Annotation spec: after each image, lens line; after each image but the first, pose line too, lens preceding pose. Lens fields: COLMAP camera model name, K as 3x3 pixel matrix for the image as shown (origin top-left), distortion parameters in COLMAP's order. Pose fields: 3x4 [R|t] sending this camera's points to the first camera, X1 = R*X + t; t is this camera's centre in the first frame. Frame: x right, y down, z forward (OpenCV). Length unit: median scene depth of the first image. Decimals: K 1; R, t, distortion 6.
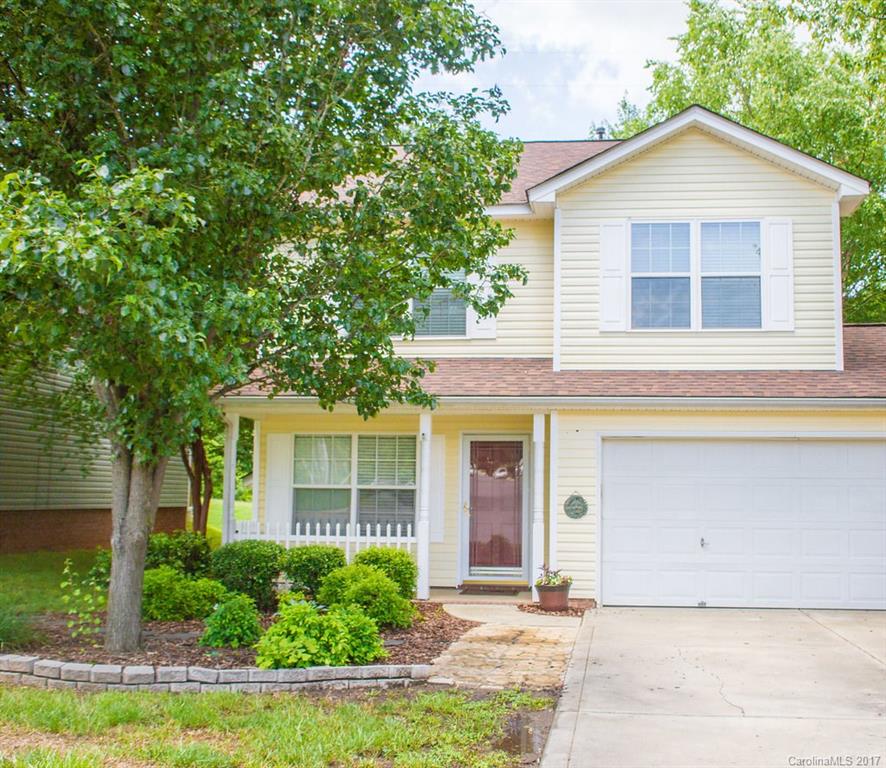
lens RADIAL K [[1090.1, 0, 443.0], [0, 1090.1, 384.0], [0, 0, 1]] dist [-0.032571, -0.008149]
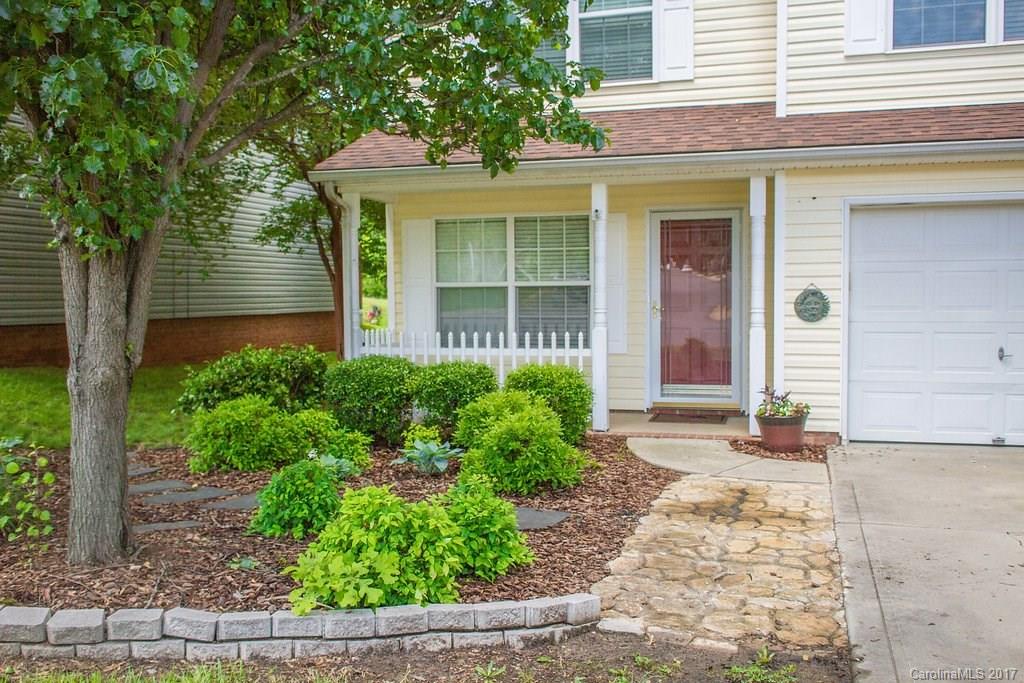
lens RADIAL K [[1078.7, 0, 510.6], [0, 1078.7, 307.8], [0, 0, 1]] dist [-0.013302, -0.016531]
pose [[0.993798, -0.018604, -0.109630, 0.003396], [0.031161, 0.992996, 0.113967, 0.028404], [0.106742, -0.116677, 0.987417, 0.290331]]
